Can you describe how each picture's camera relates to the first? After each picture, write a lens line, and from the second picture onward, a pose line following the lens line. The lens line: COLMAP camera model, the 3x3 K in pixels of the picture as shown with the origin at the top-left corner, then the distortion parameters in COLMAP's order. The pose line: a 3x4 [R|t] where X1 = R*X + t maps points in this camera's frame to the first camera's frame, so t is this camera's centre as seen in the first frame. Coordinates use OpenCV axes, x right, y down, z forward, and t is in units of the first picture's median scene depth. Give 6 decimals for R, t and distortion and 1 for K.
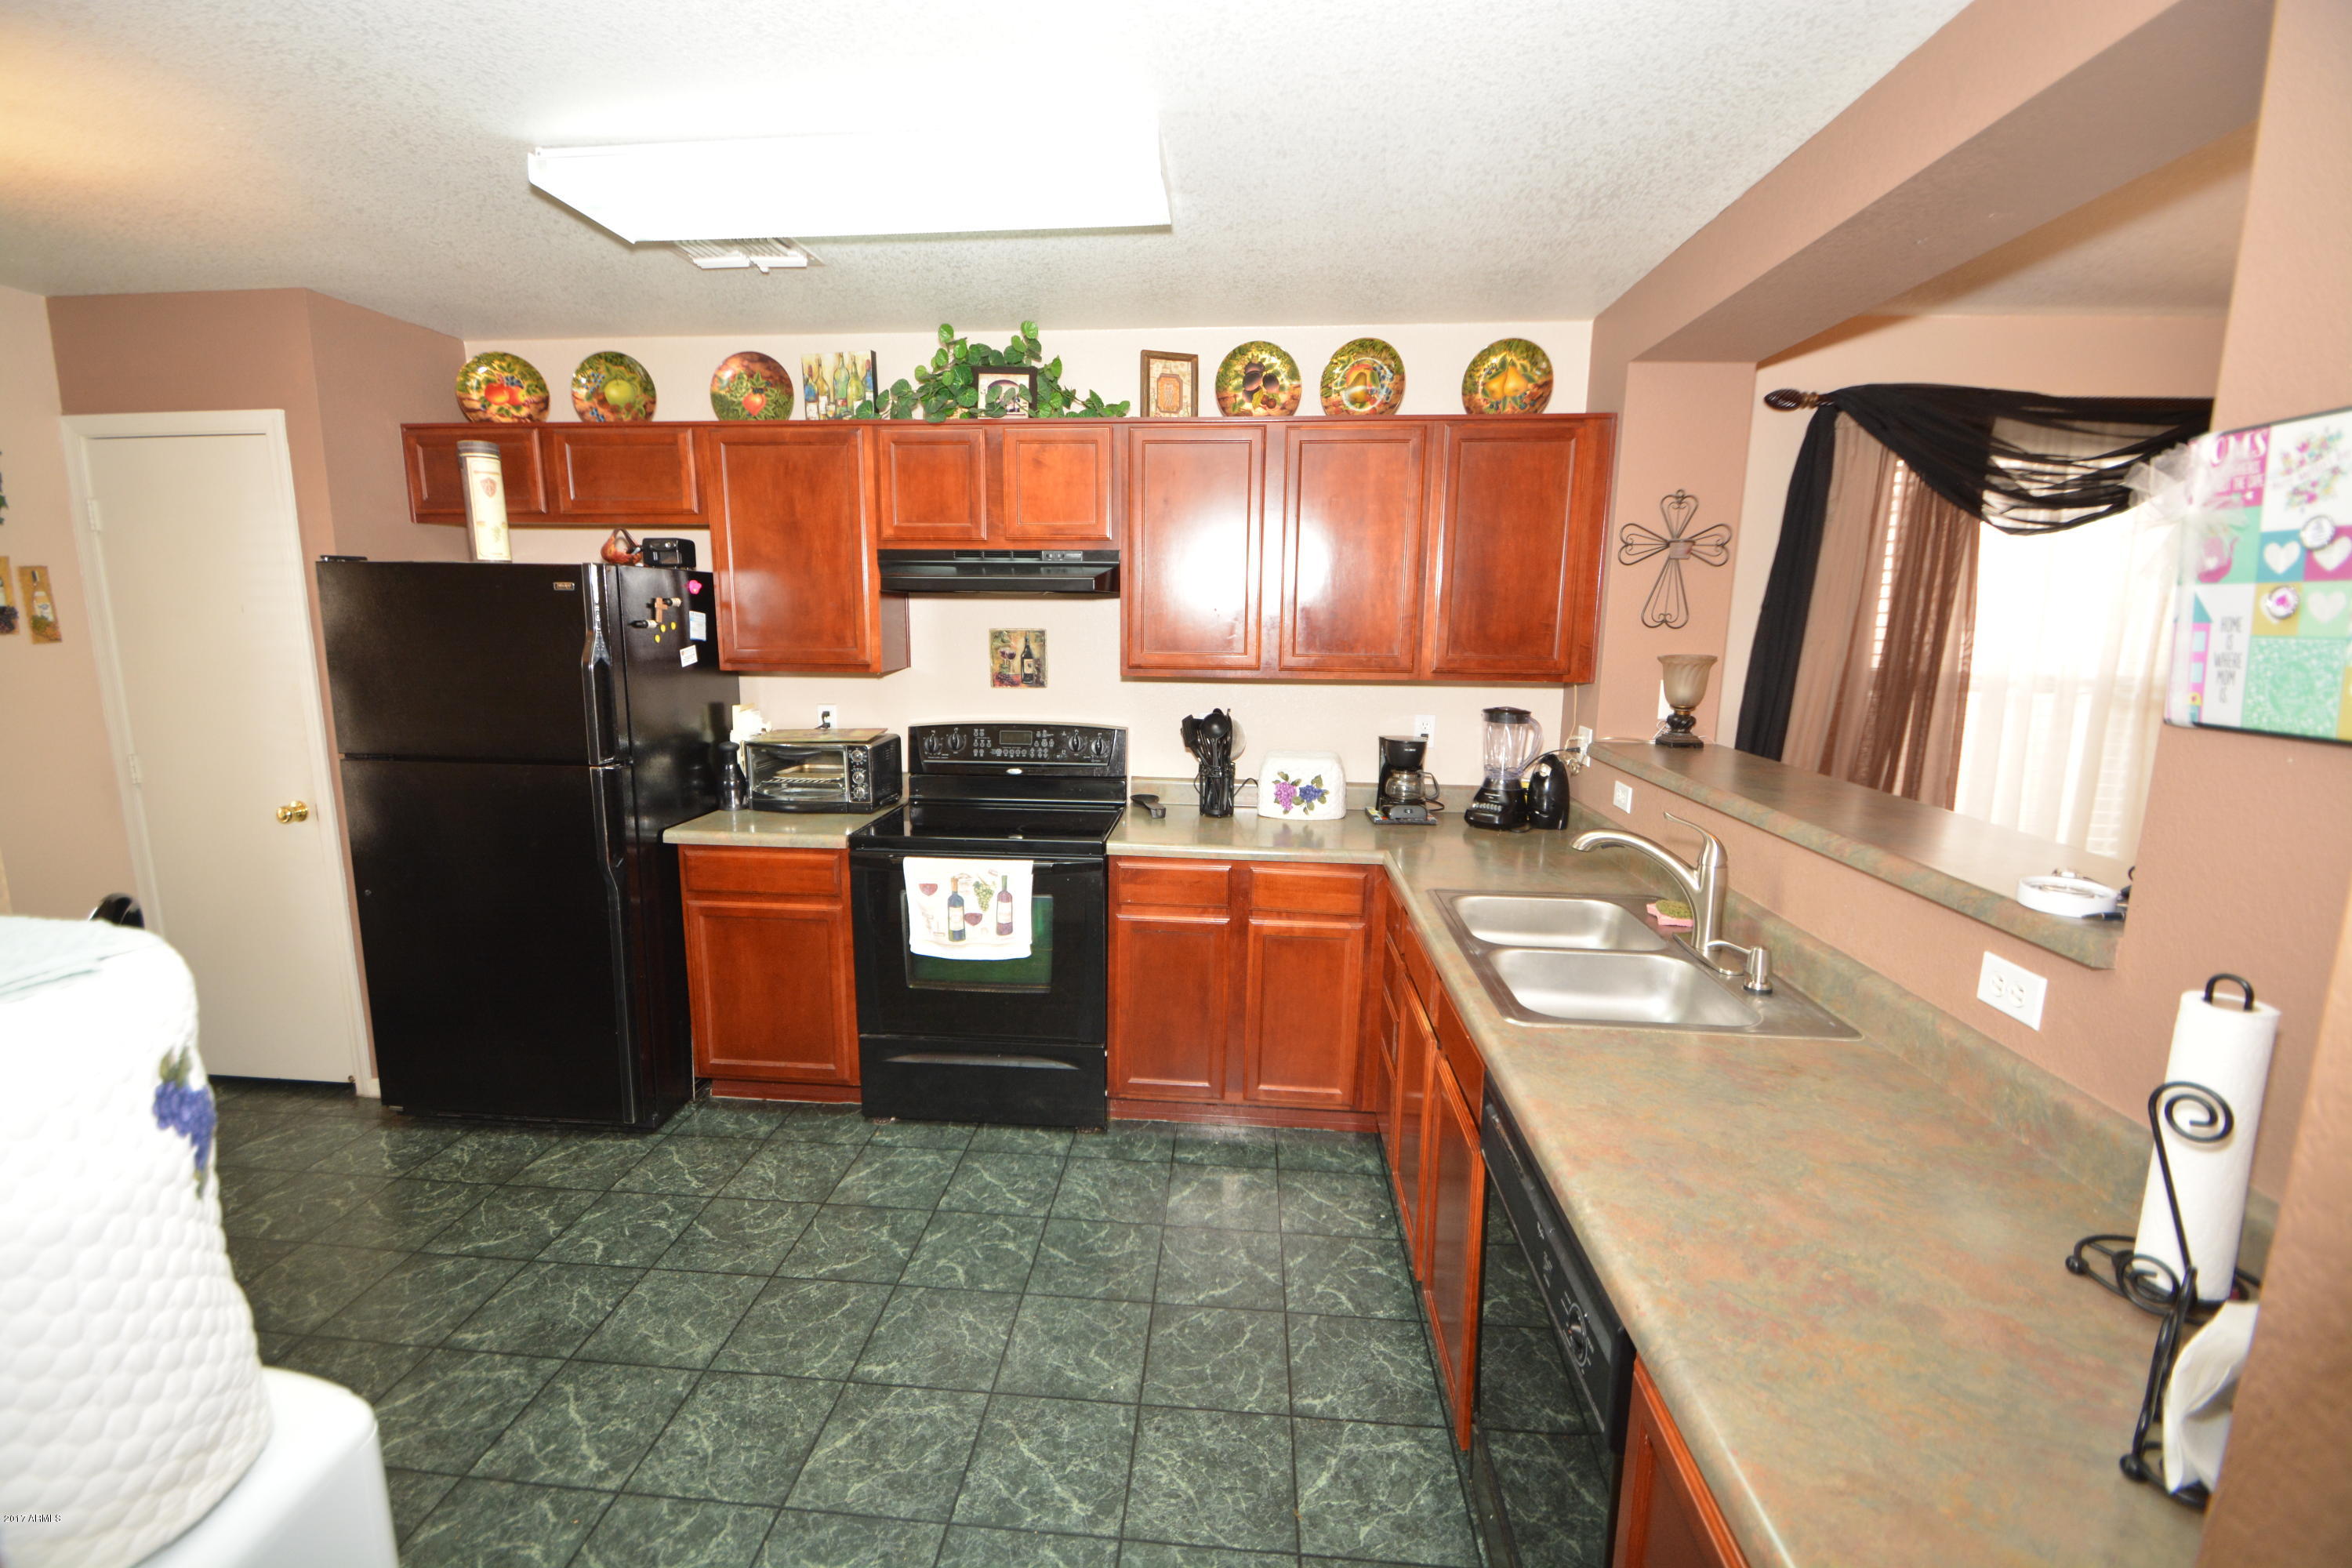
lens RADIAL K [[1026.7, 0, 1148.9], [0, 1026.7, 793.9], [0, 0, 1]] dist [0.015792, -0.016542]
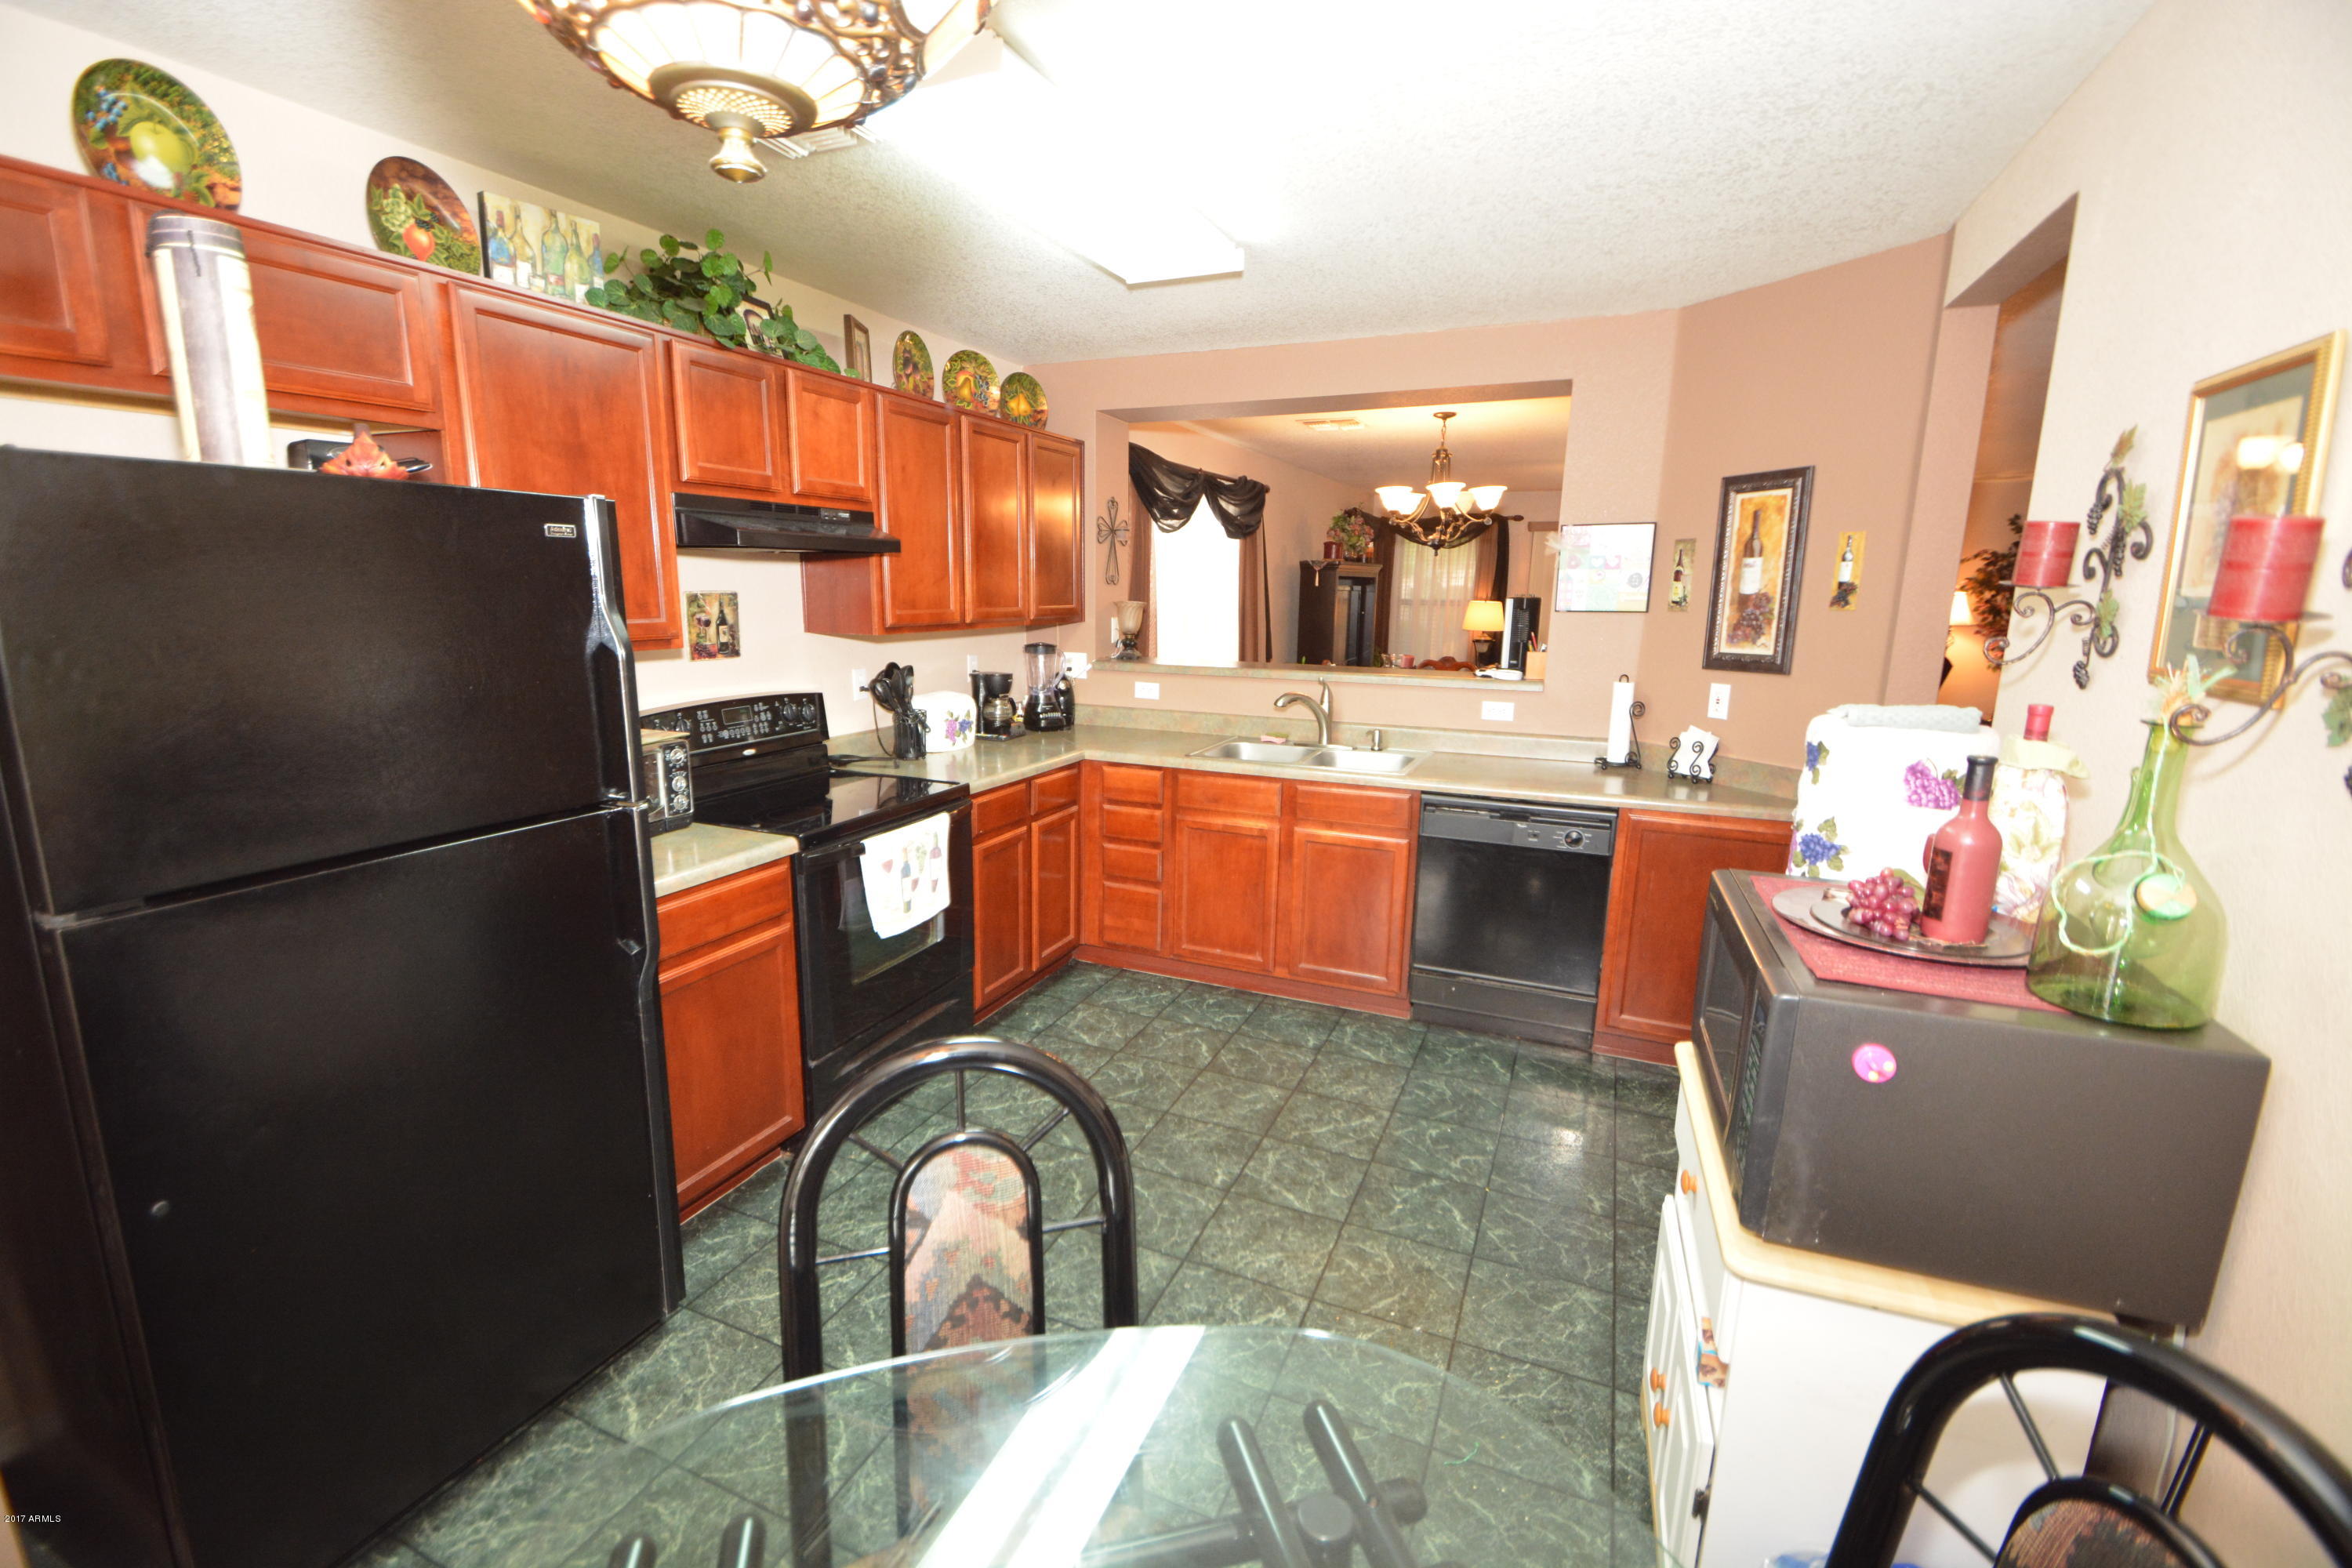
lens RADIAL K [[1026.7, 0, 1142.5], [0, 1026.7, 795.7], [0, 0, 1]] dist [0.015792, -0.016542]
pose [[0.326713, -0.197259, 0.924309, -0.952351], [0.157629, 0.975652, 0.152500, -0.075397], [-0.931886, 0.095874, 0.349852, 0.417366]]
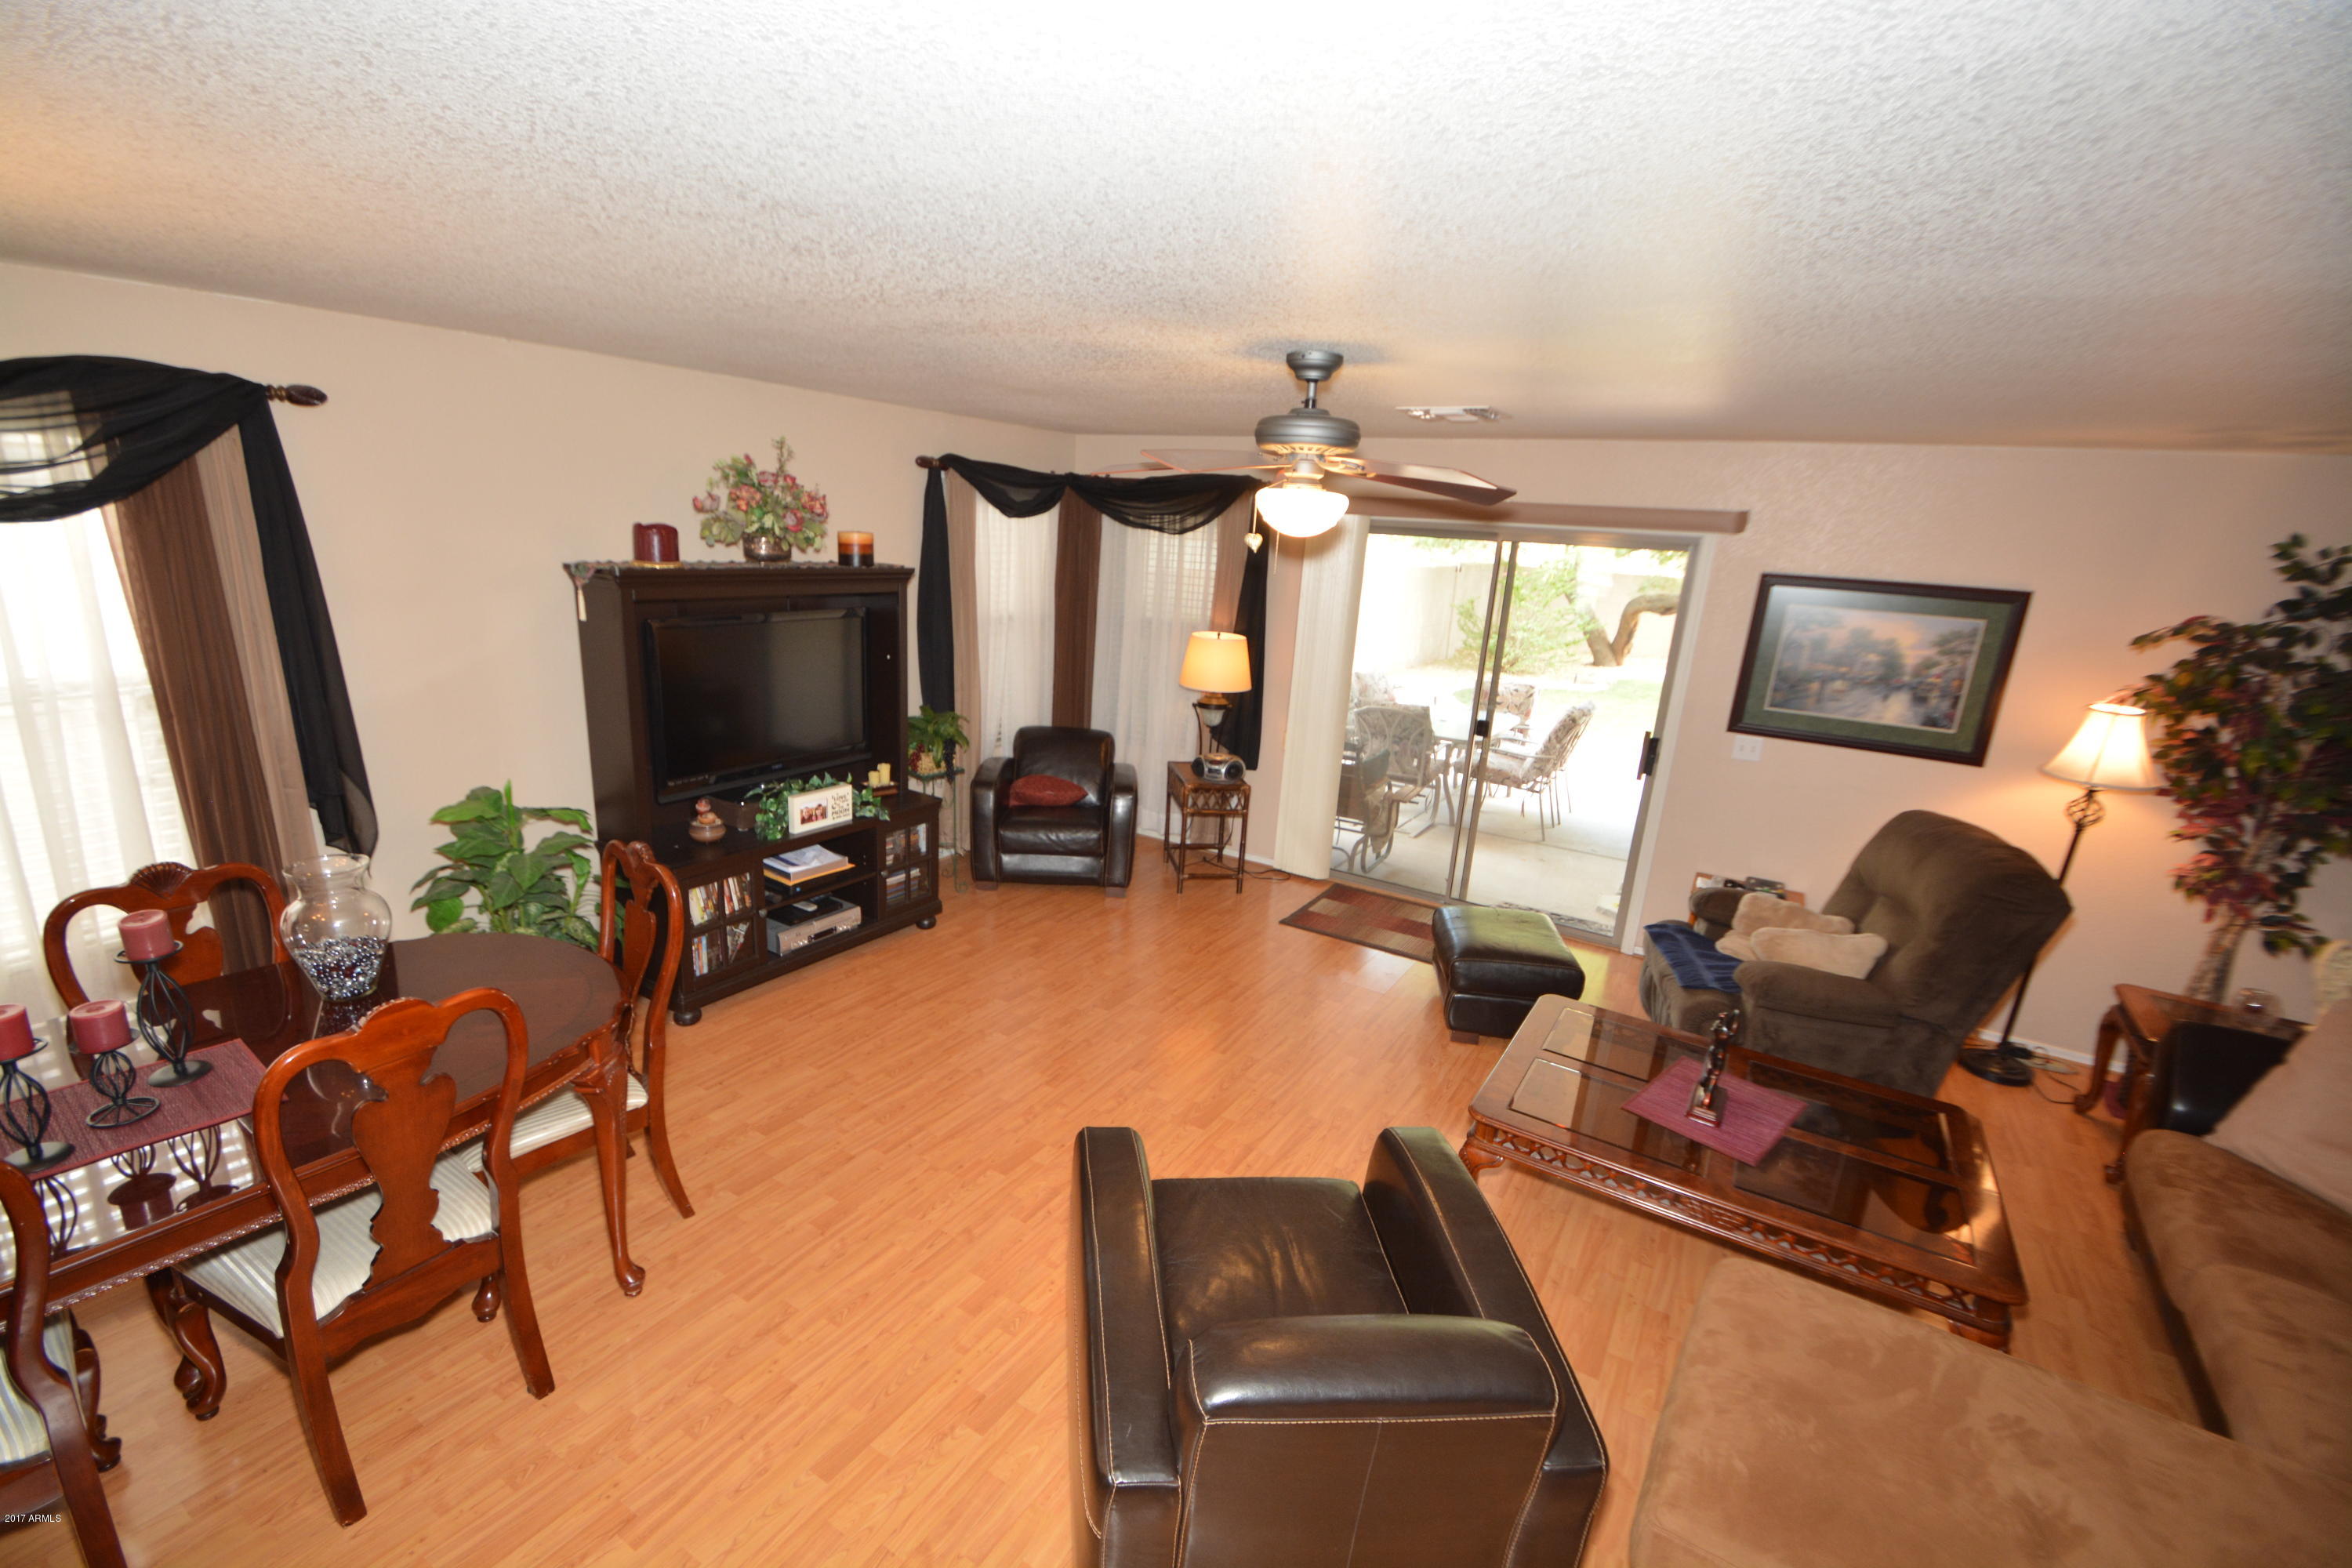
lens RADIAL K [[1026.7, 0, 1153.6], [0, 1026.7, 805.1], [0, 0, 1]] dist [0.015792, -0.016542]
pose [[0.446458, -0.224825, 0.866100, 0.869973], [0.102059, 0.974399, 0.200328, -0.087957], [-0.888965, -0.001044, 0.457974, -0.255282]]
